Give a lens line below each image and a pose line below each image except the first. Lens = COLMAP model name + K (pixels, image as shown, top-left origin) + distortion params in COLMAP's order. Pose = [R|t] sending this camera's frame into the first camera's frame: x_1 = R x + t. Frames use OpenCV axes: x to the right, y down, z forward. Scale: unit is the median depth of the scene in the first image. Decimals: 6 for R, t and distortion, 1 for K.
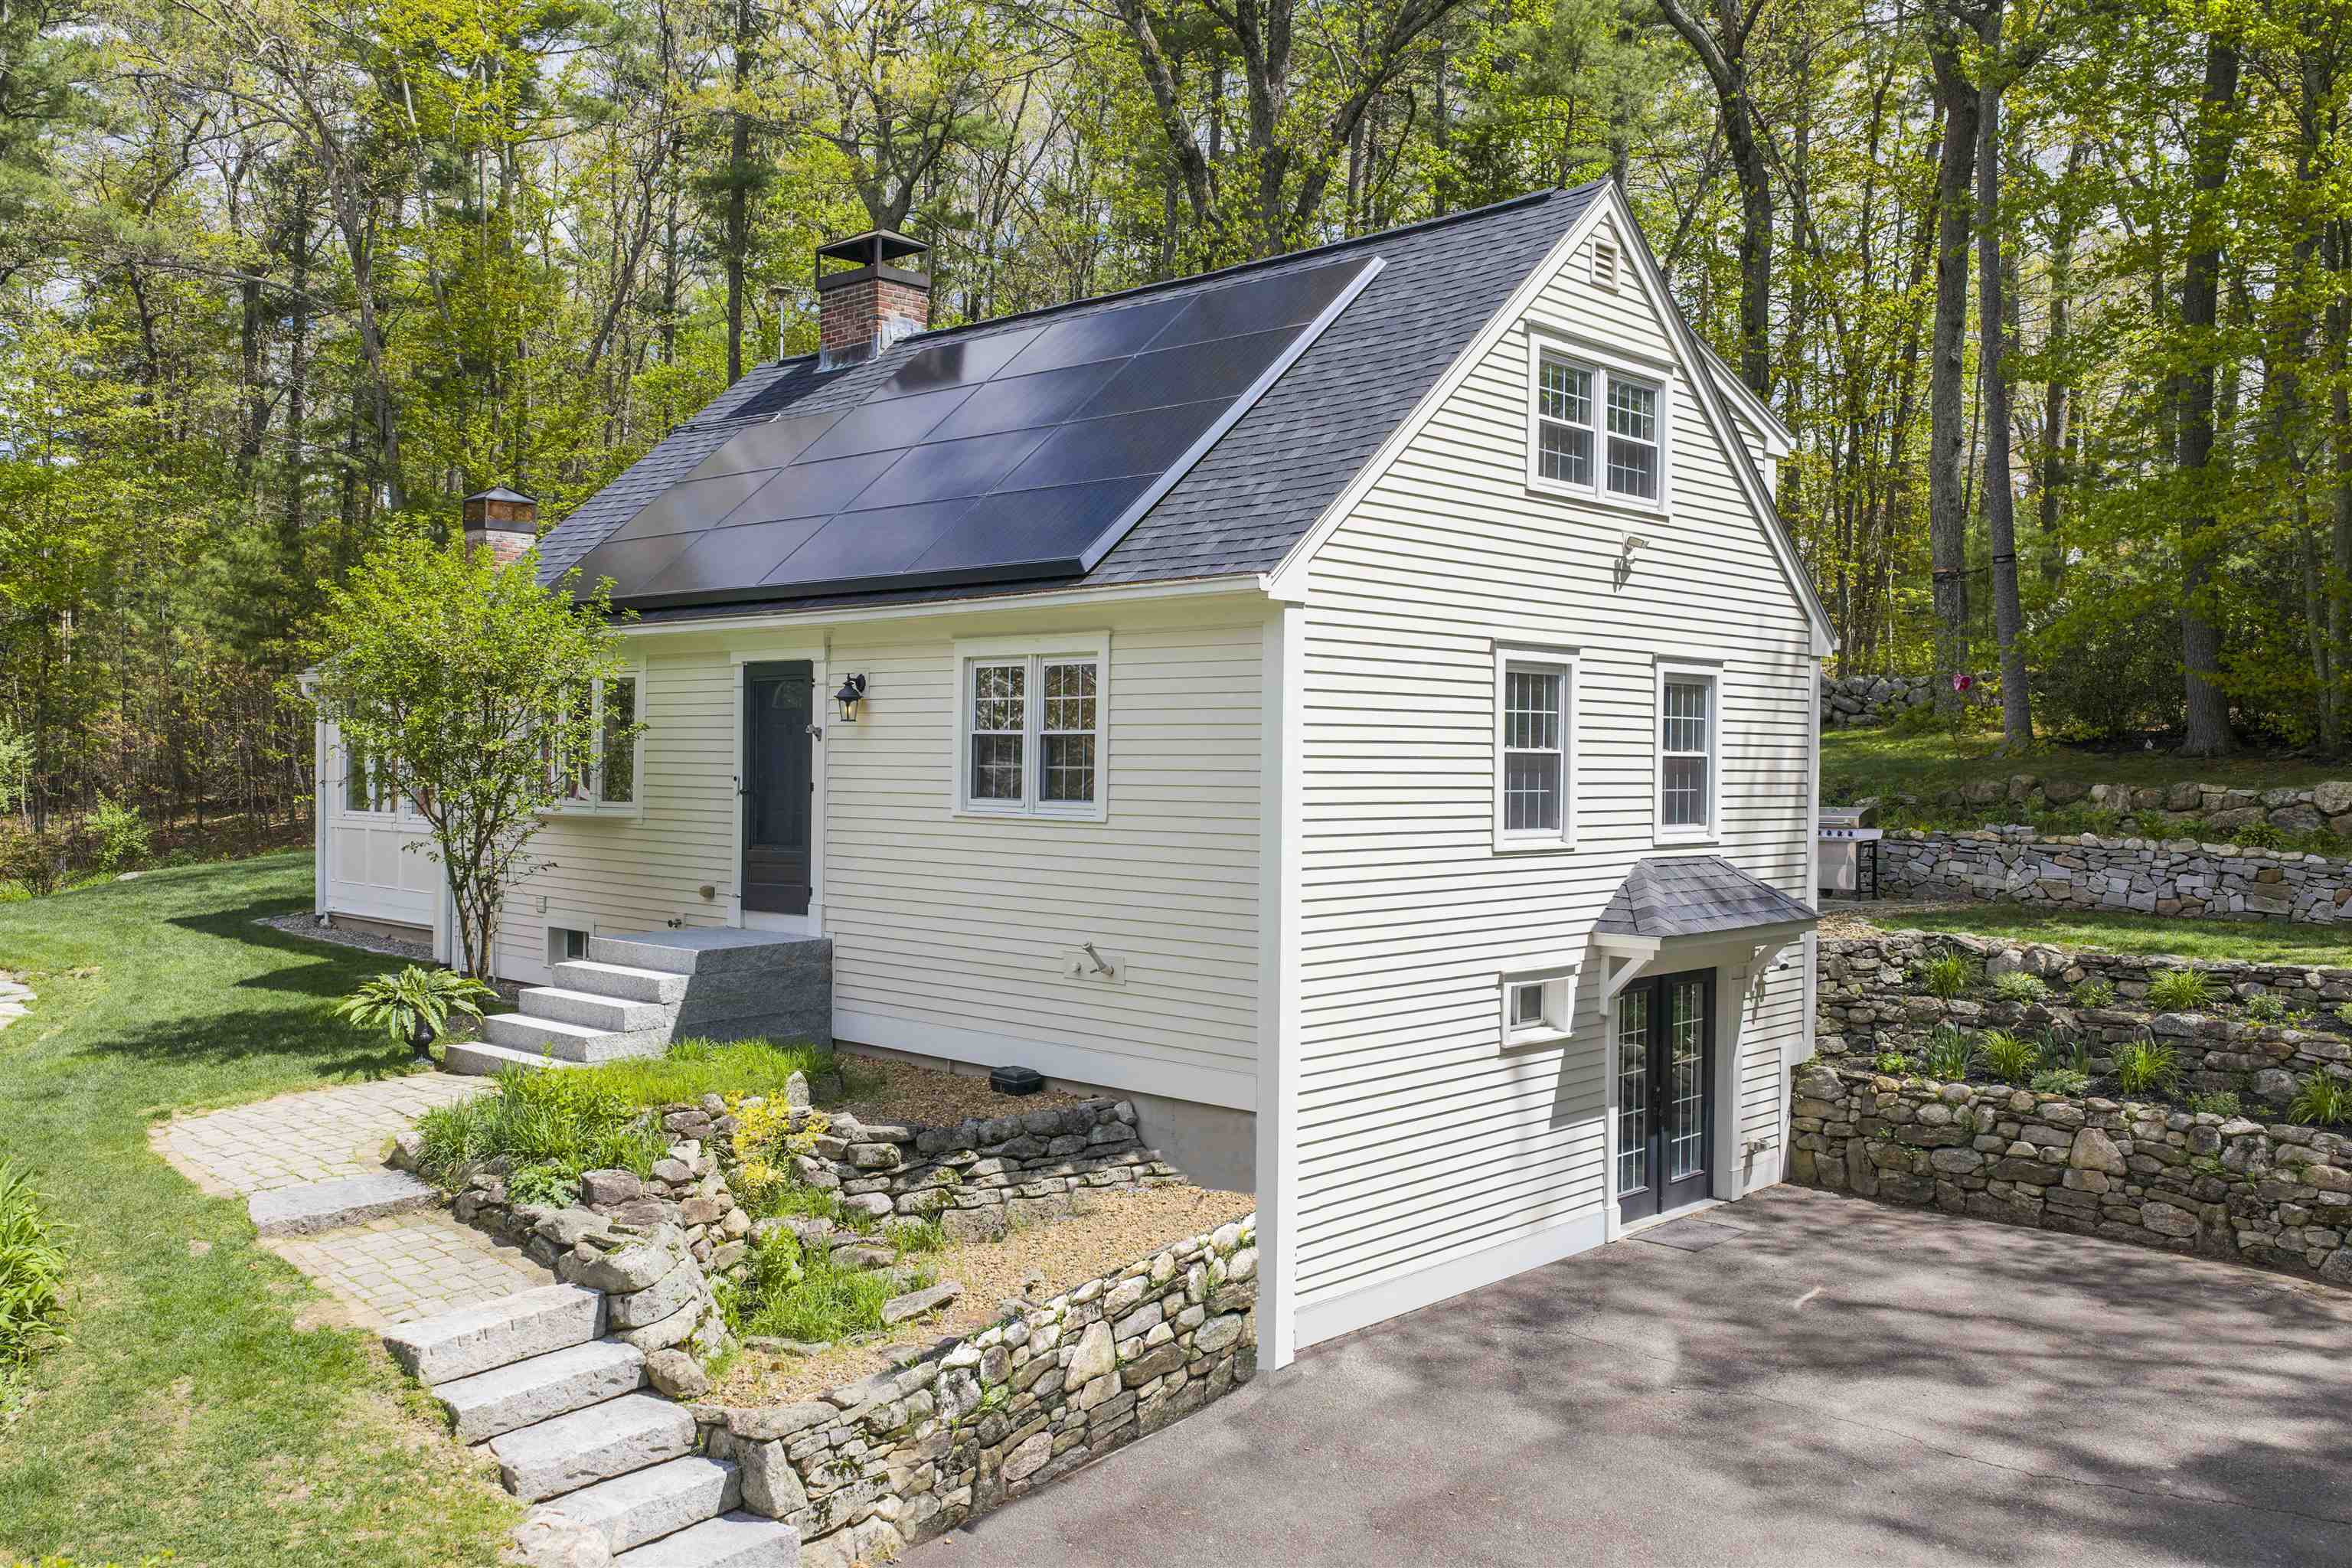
lens RADIAL K [[1970.9, 0, 1182.4], [0, 1970.9, 775.2], [0, 0, 1]] dist [0.017368, -0.017085]
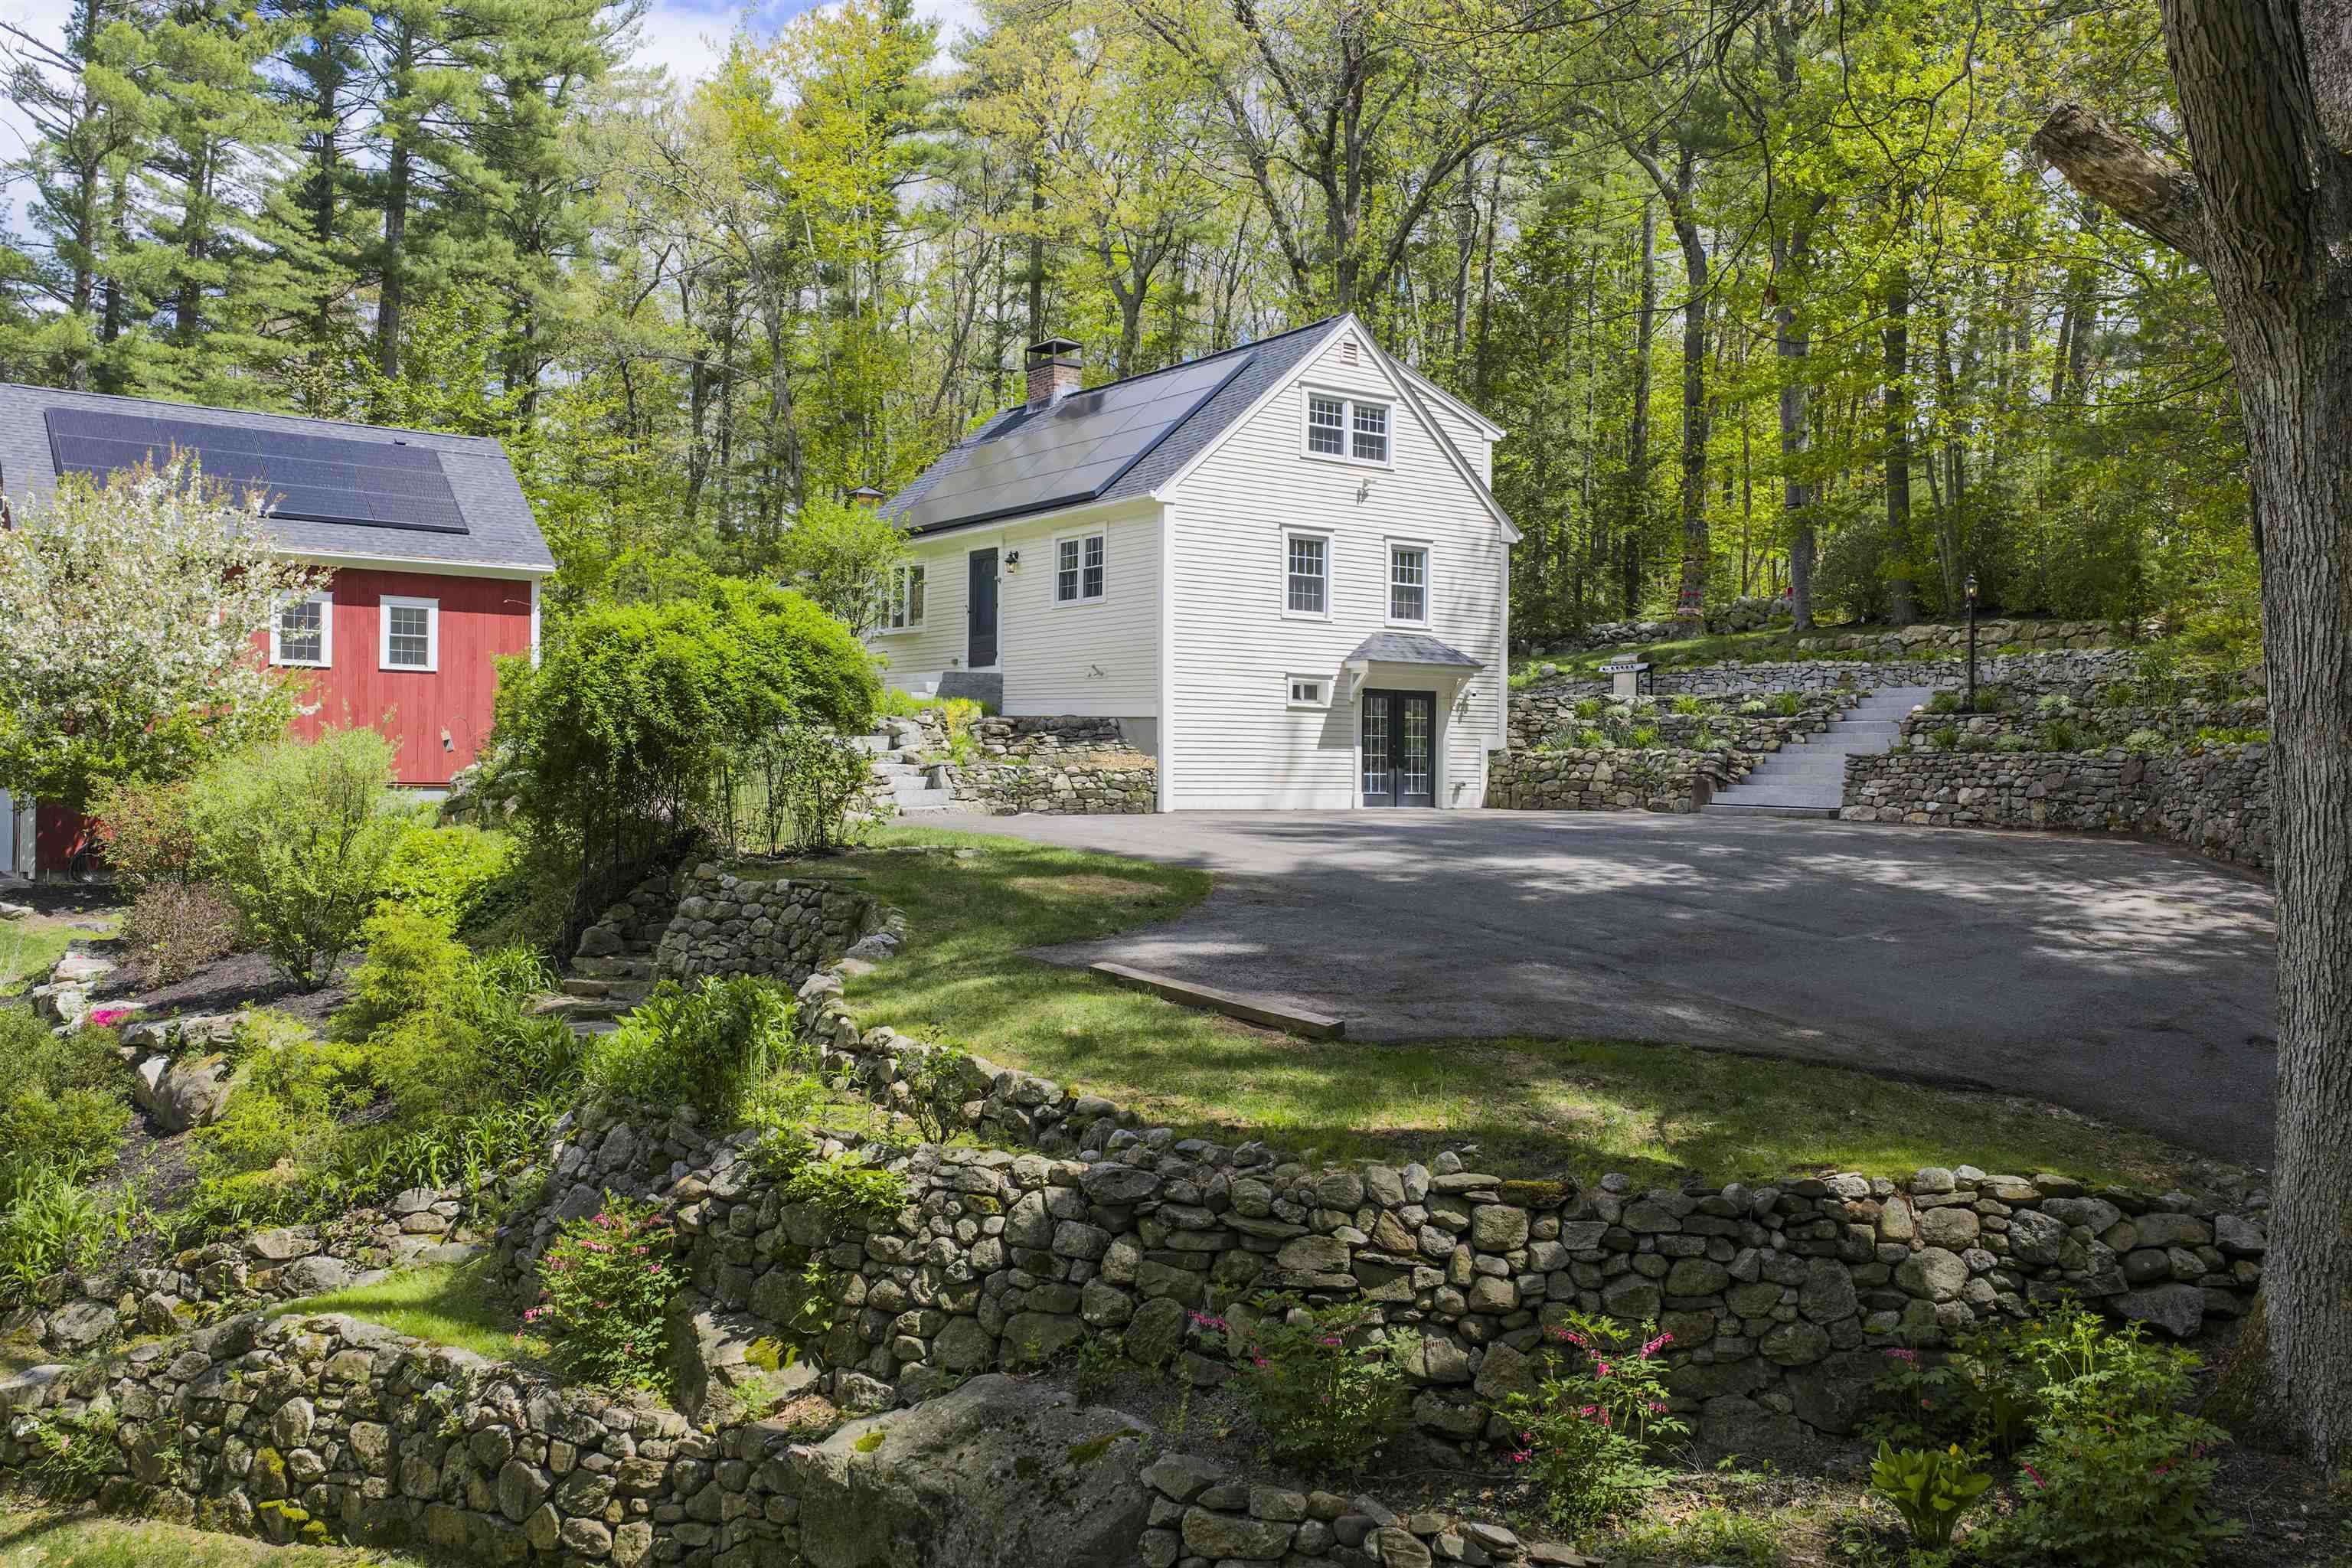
lens RADIAL K [[1970.9, 0, 1177.0], [0, 1970.9, 782.8], [0, 0, 1]] dist [0.017368, -0.017085]
pose [[0.983490, -0.001542, -0.180953, 0.404497], [-0.000468, 0.999939, -0.011064, 0.227991], [0.180959, 0.010966, 0.983429, -1.112841]]
